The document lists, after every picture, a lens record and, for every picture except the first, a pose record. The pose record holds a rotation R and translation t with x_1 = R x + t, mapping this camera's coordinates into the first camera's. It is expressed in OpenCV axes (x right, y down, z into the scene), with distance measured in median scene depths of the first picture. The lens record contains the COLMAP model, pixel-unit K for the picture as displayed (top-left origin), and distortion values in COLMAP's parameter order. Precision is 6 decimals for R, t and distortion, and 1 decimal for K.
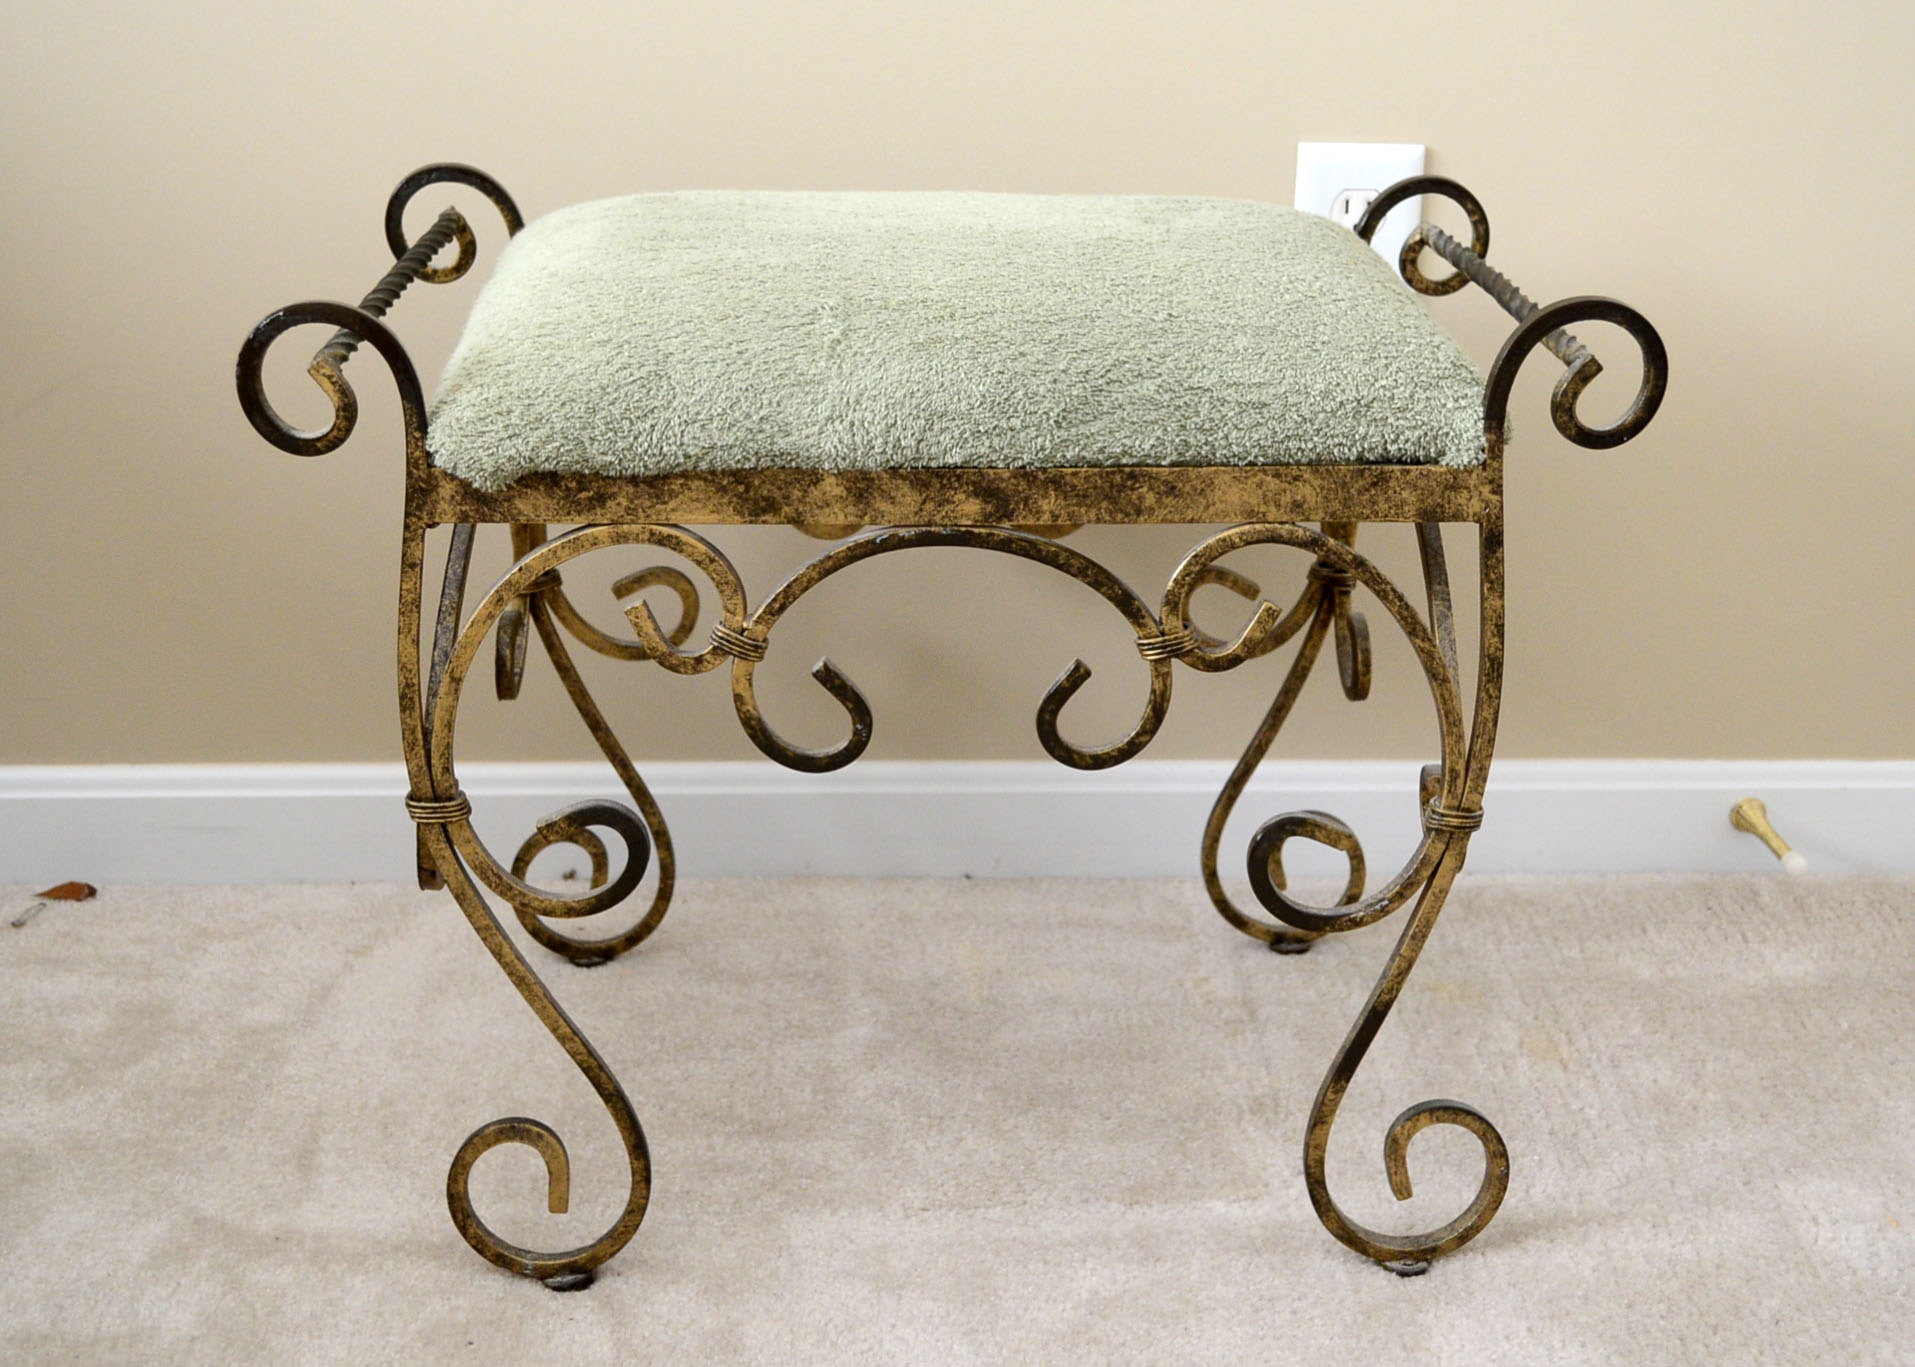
lens RADIAL K [[2630.8, 0, 958.8], [0, 2630.8, 618.3], [0, 0, 1]] dist [-0.019890, -0.091120]
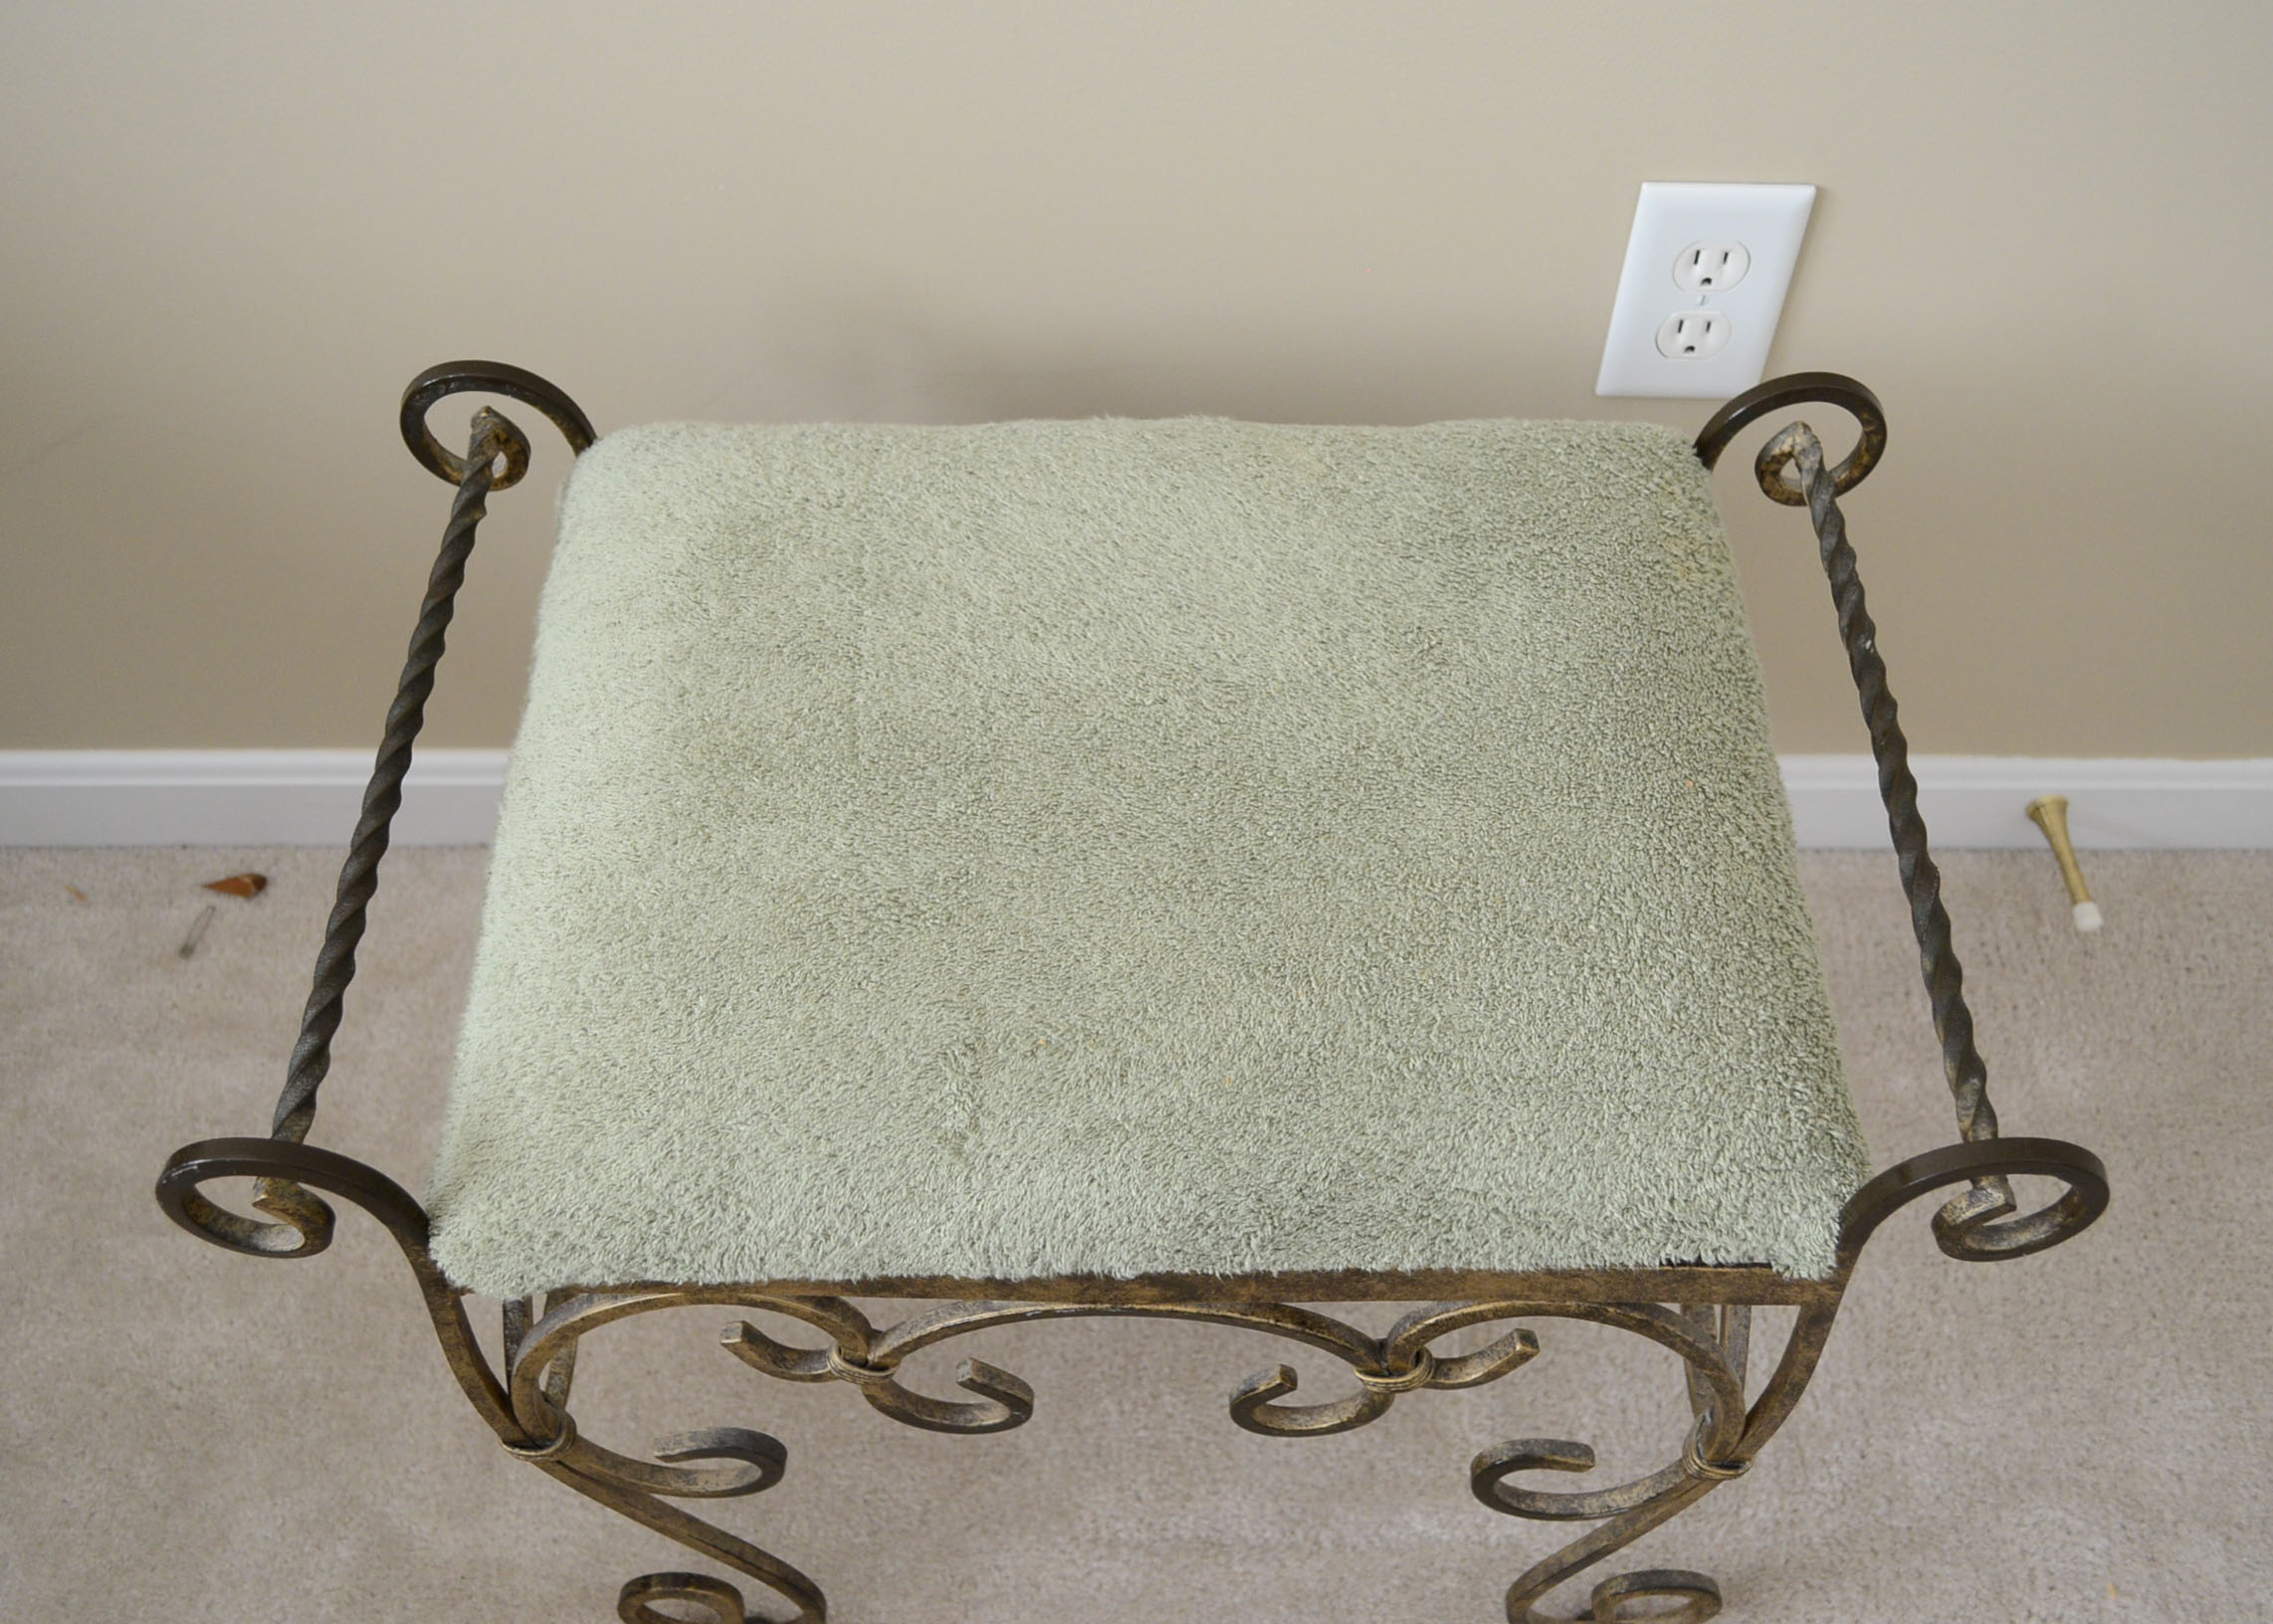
lens RADIAL K [[2169.4, 0, 1144.1], [0, 2169.4, 811.2], [0, 0, 1]] dist [-0.022507, -0.001711]
pose [[0.999105, 0.023591, -0.035103, 0.021733], [0.000166, 0.827778, 0.561056, -0.493673], [0.042294, -0.560560, 0.827033, 0.528708]]
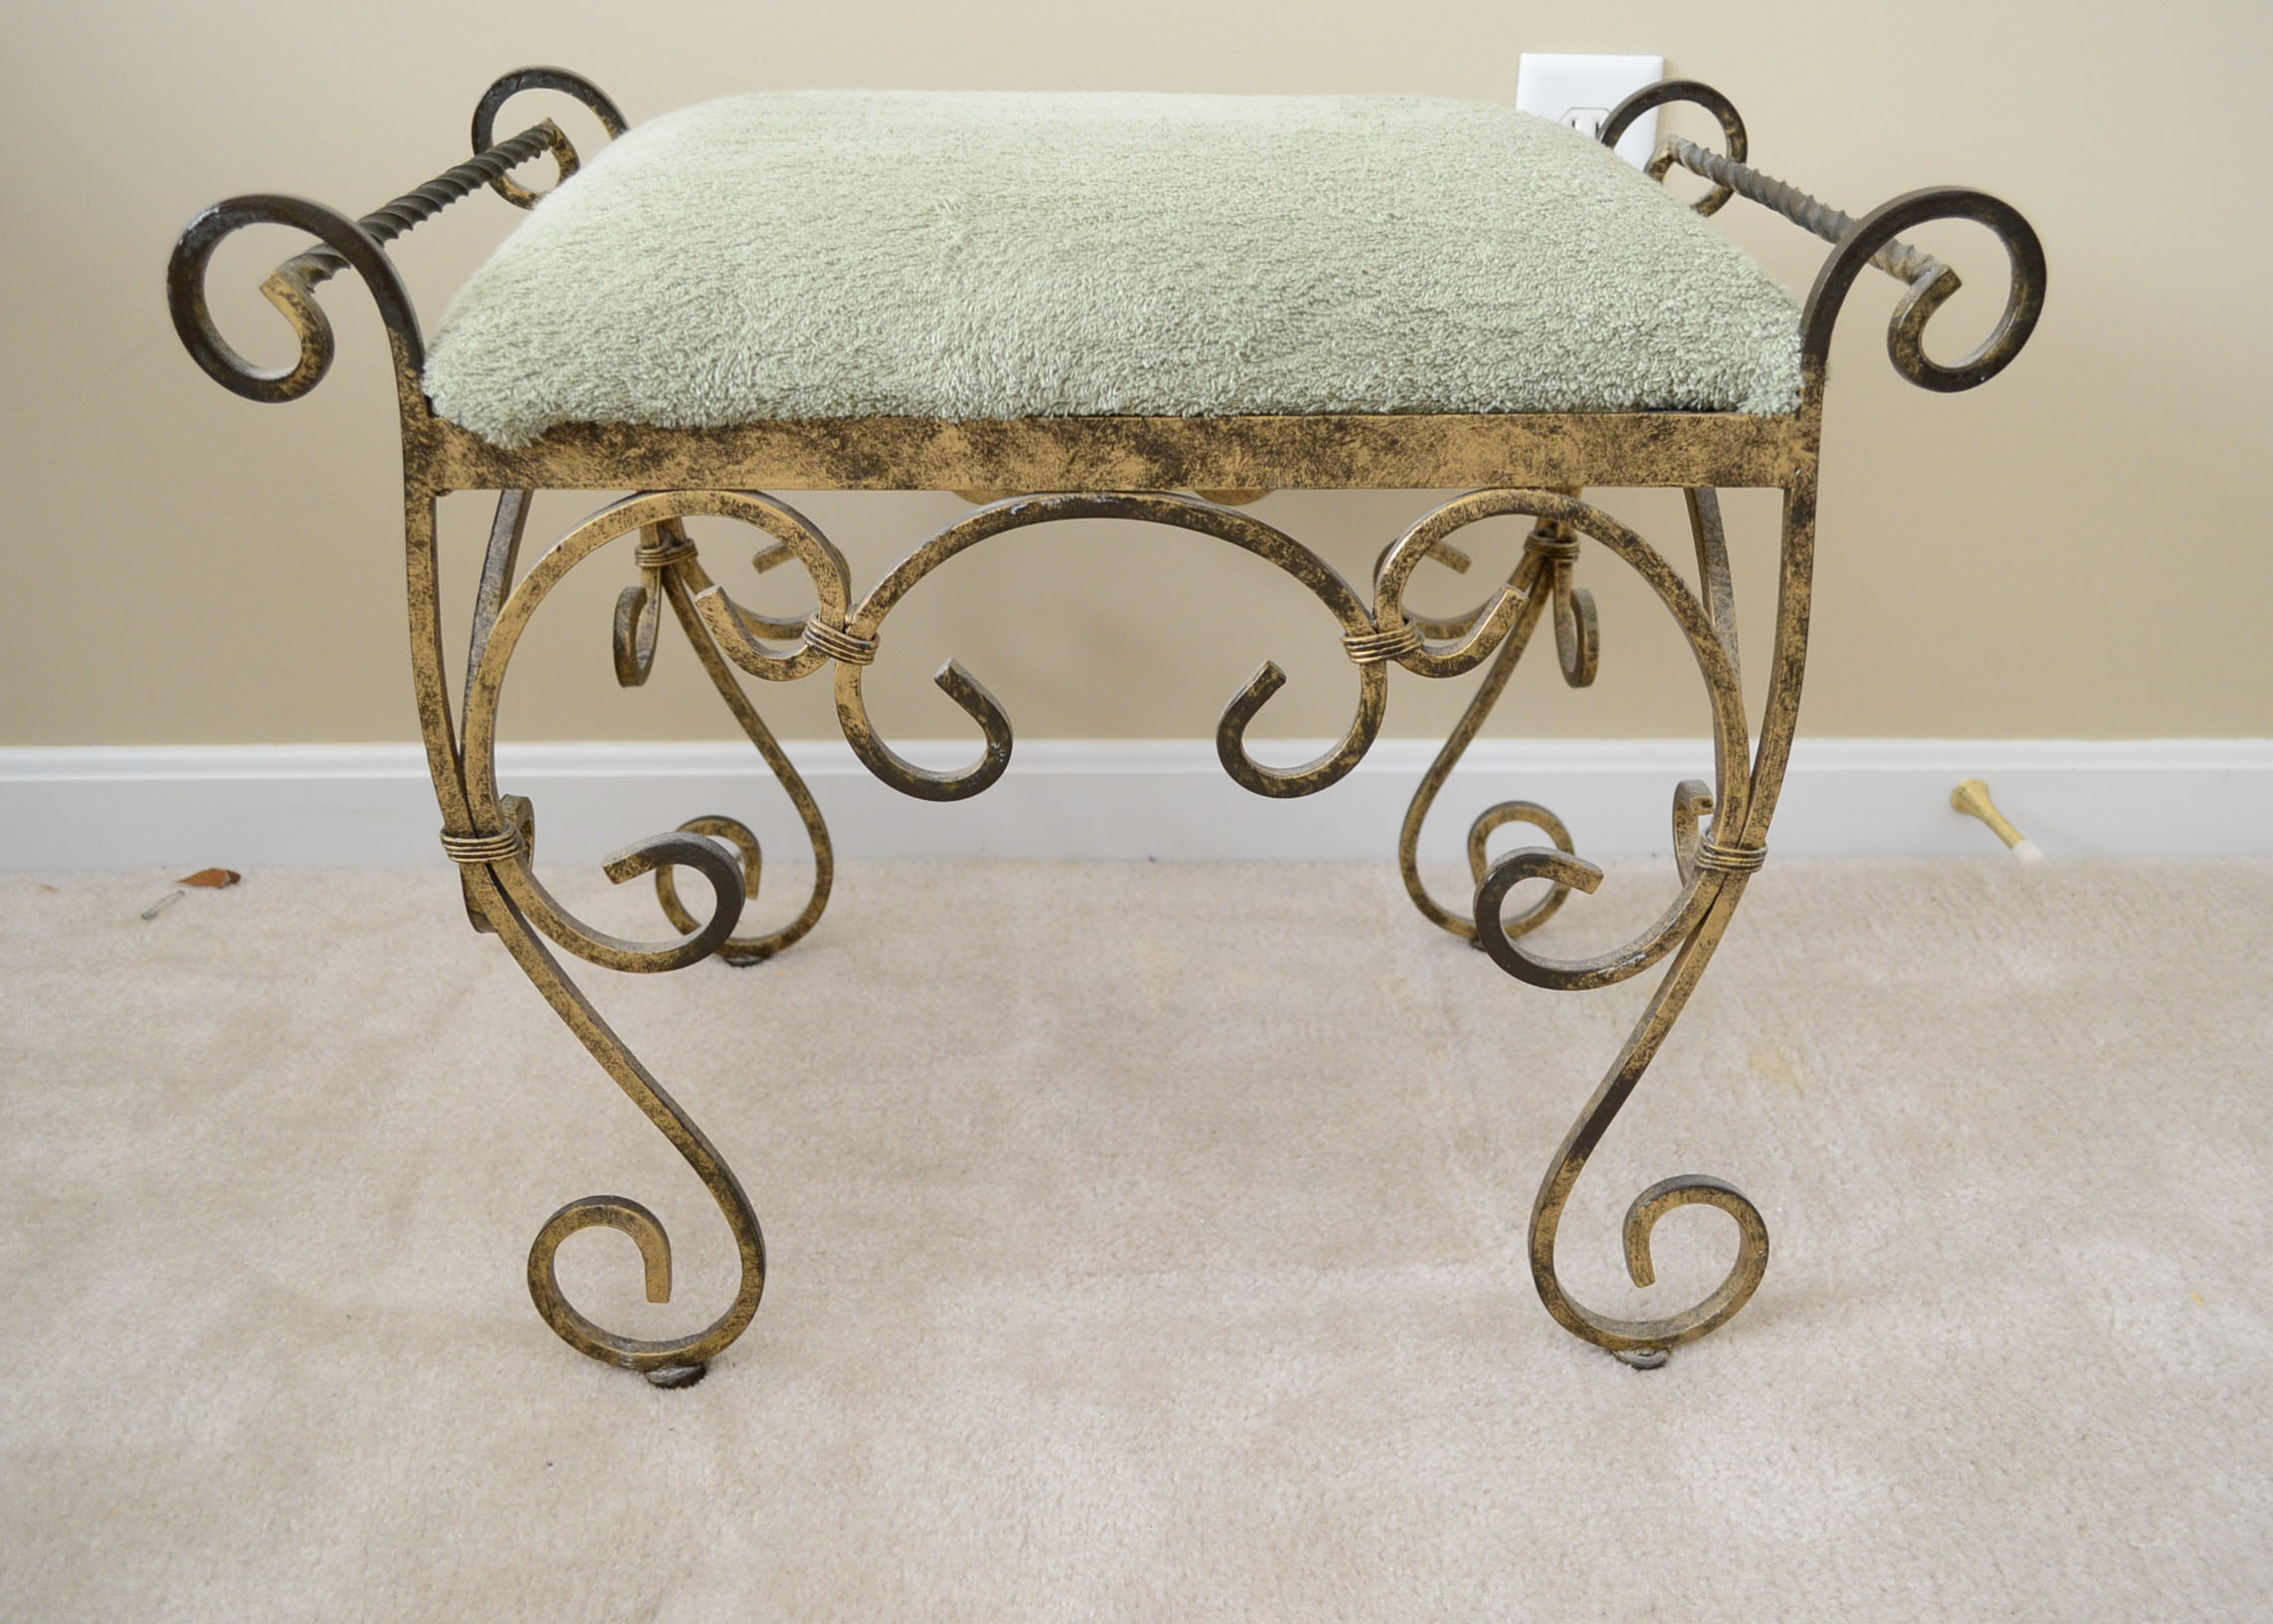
lens RADIAL K [[2056.6, 0, 1149.7], [0, 2056.6, 822.0], [0, 0, 1]] dist [-0.027294, 0.002324]
pose [[0.999937, 0.001398, -0.011133, 0.015837], [0.000022, 0.991955, 0.126589, -0.014638], [0.011220, -0.126582, 0.991893, 0.369335]]
